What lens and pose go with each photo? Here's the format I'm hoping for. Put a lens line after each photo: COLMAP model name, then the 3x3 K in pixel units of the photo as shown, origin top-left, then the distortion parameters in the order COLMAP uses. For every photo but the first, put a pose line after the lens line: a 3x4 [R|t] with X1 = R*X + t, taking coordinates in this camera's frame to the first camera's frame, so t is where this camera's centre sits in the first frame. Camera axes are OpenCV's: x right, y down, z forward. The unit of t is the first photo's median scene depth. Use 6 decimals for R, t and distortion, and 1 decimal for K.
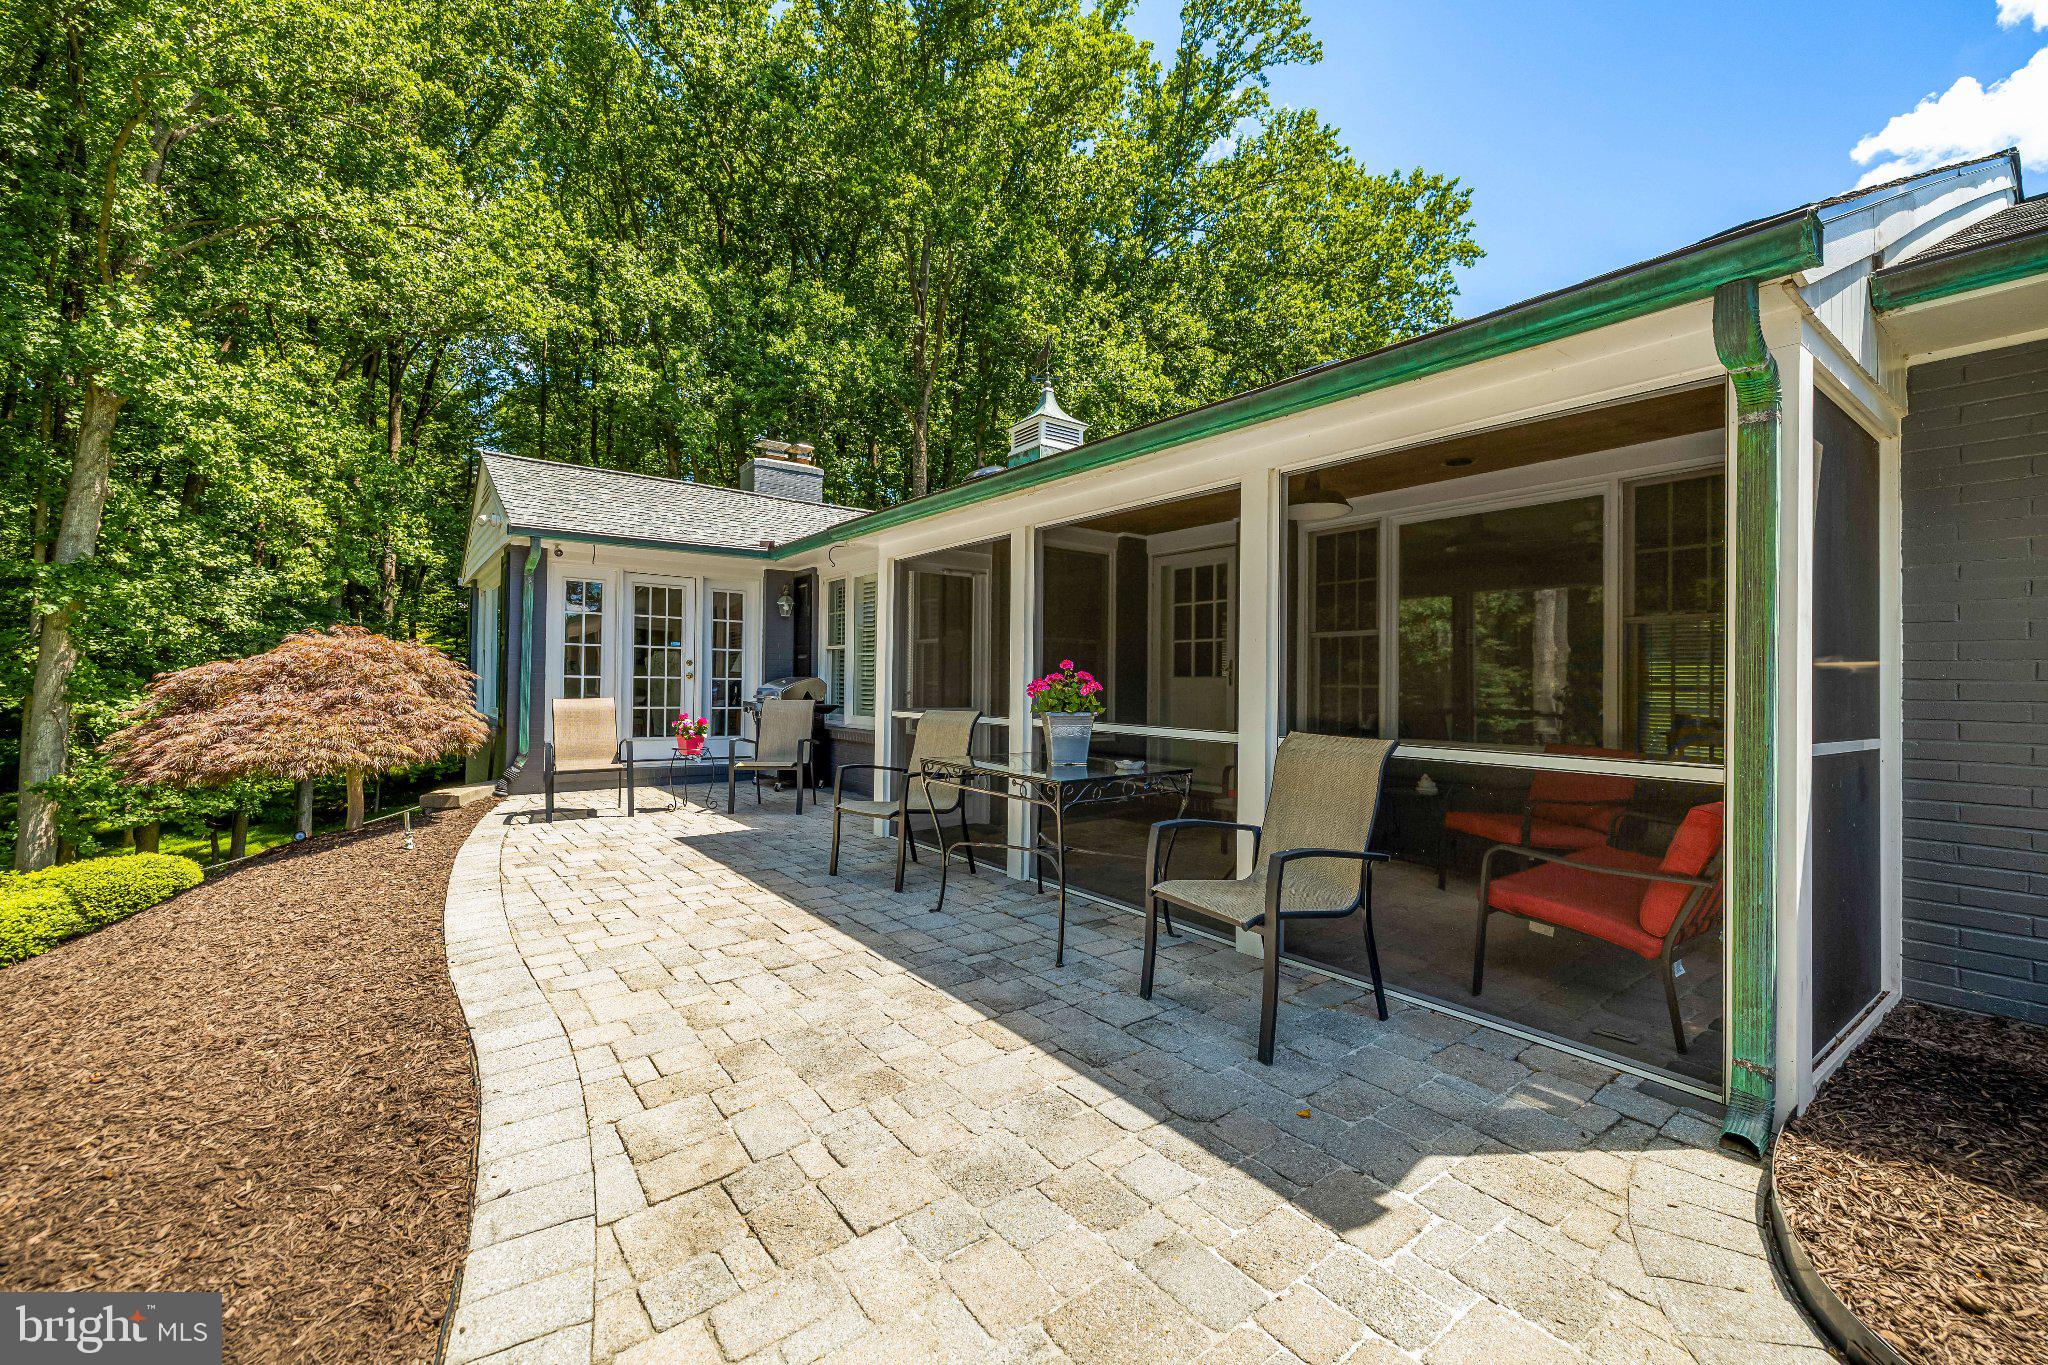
lens RADIAL K [[859.3, 0, 1029.9], [0, 859.3, 678.0], [0, 0, 1]] dist [-0.003556, 0.004086]
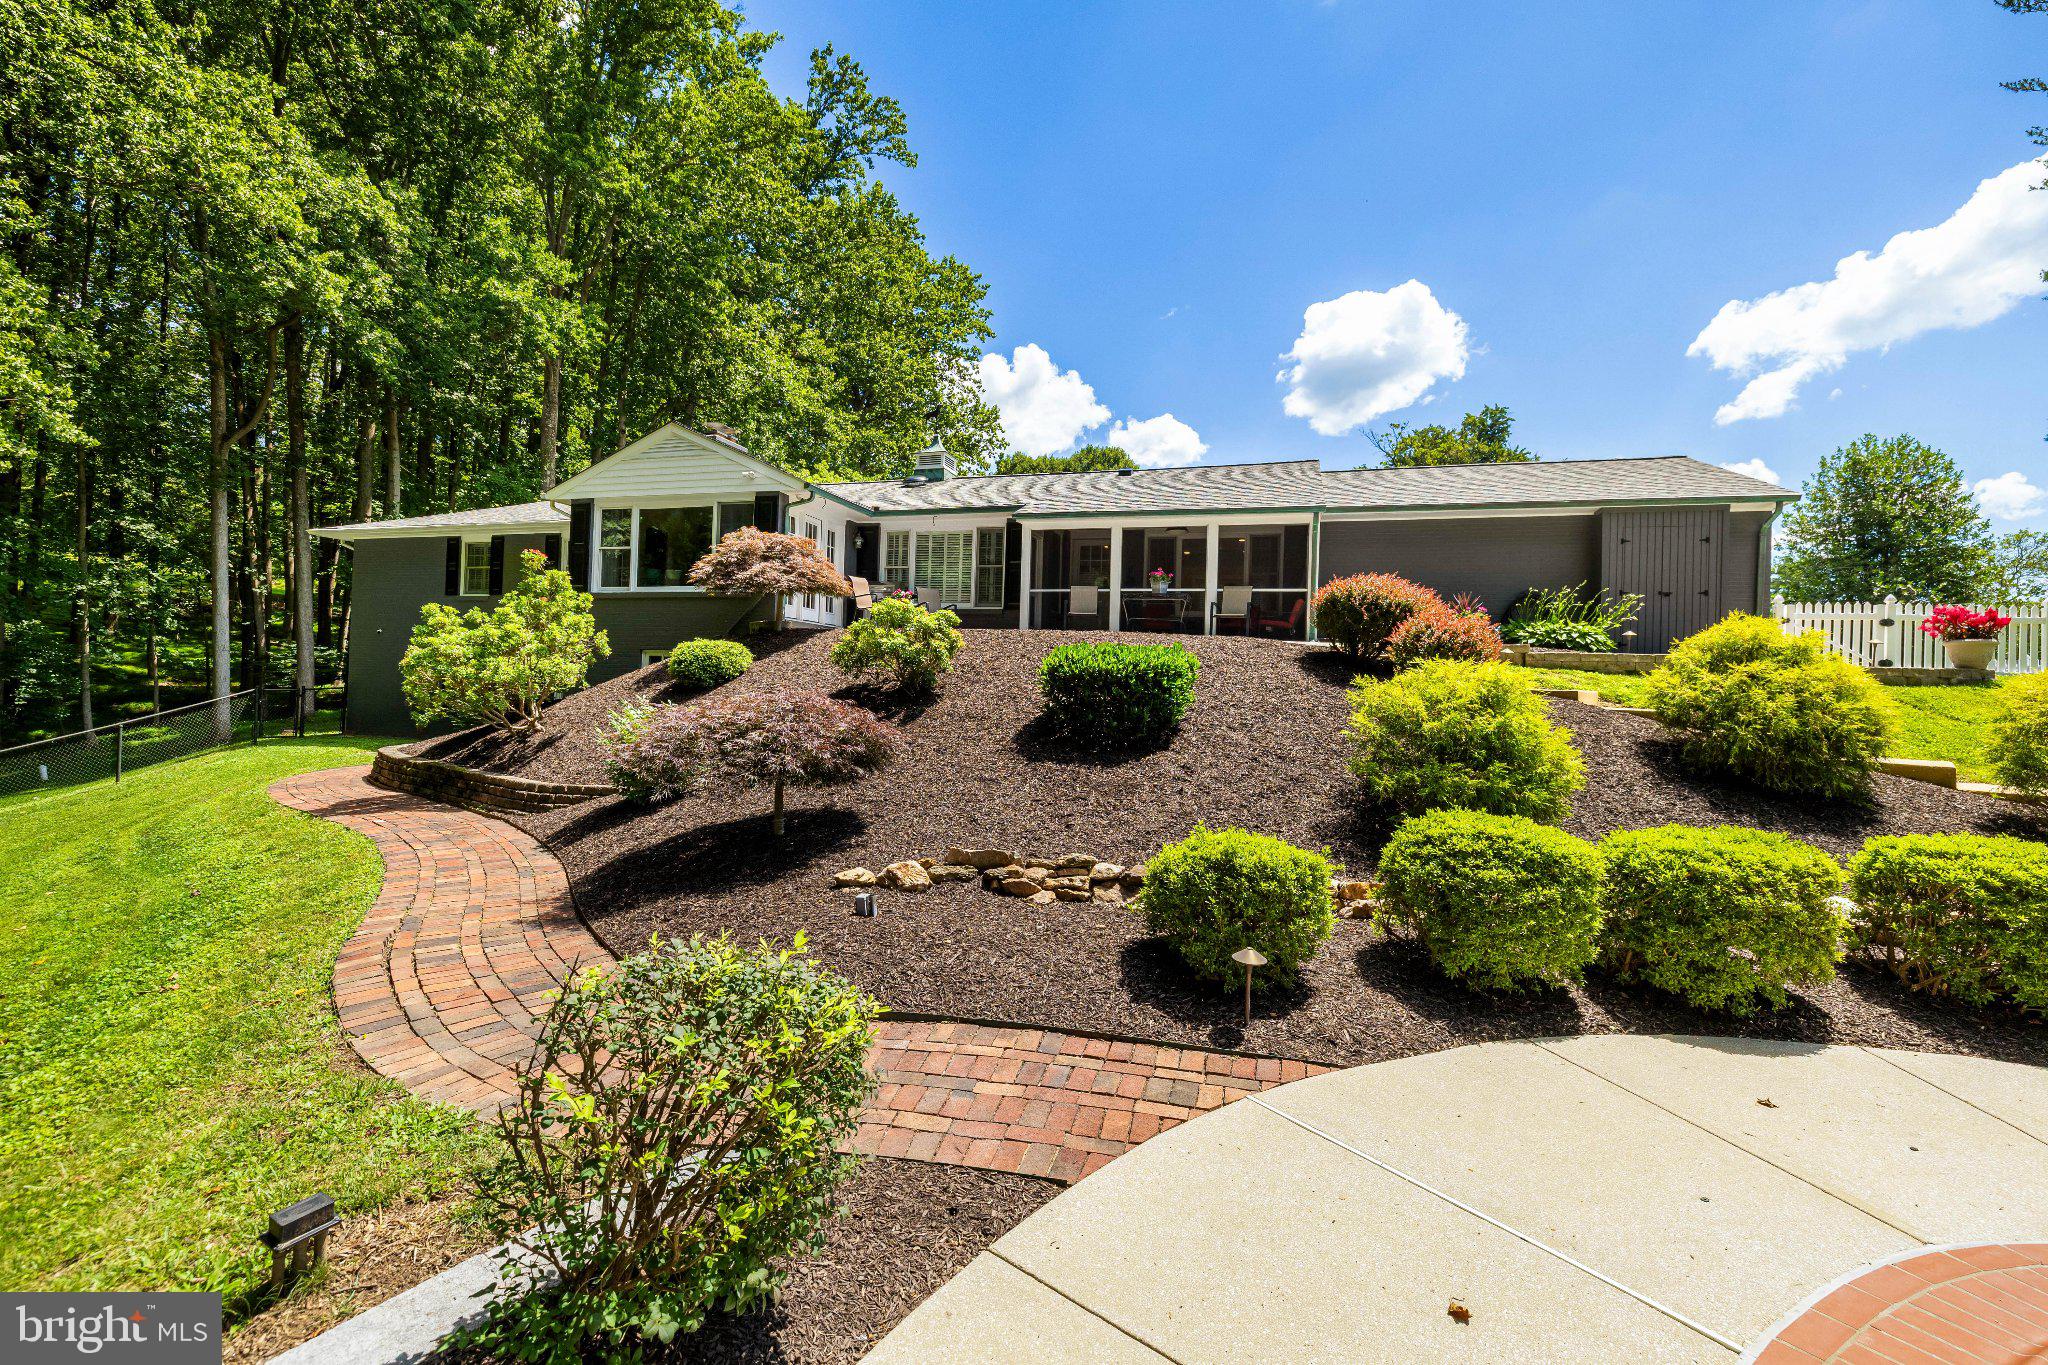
lens RADIAL K [[859.3, 0, 1029.9], [0, 859.3, 678.0], [0, 0, 1]] dist [-0.003556, 0.004086]
pose [[0.809970, 0.020762, 0.586104, -0.366723], [-0.026847, 0.999638, 0.001690, 0.066685], [-0.585856, -0.017104, 0.810234, -0.235459]]
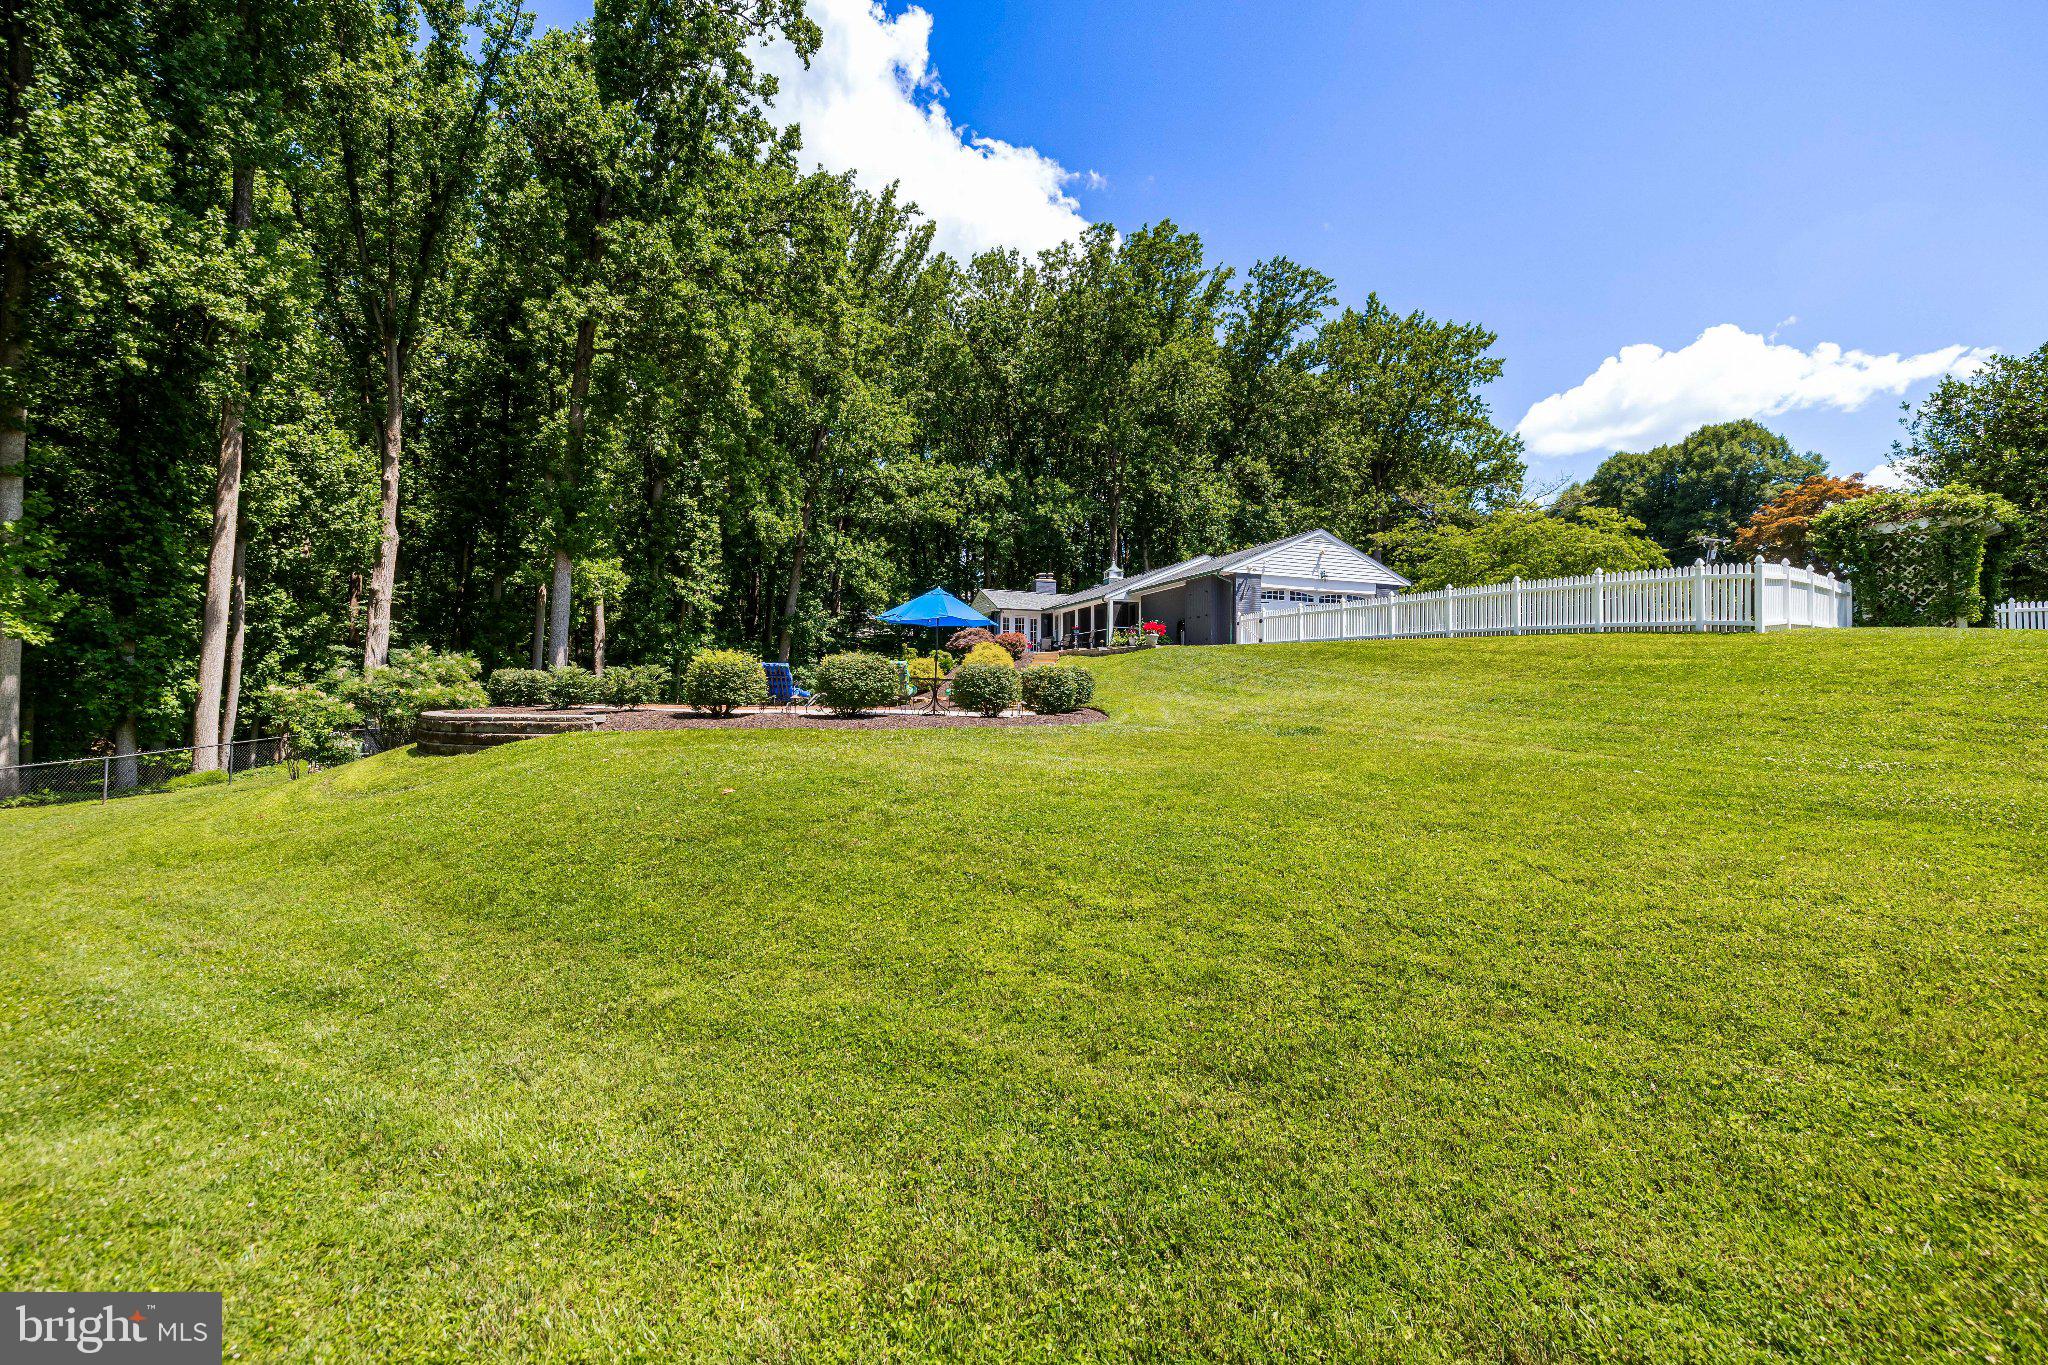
lens RADIAL K [[859.3, 0, 1029.9], [0, 859.3, 678.0], [0, 0, 1]] dist [-0.003556, 0.004086]
pose [[0.958199, -0.011540, -0.285869, 0.315706], [0.004135, 0.999640, -0.026494, 0.114619], [0.286072, 0.024205, 0.957902, -1.144771]]
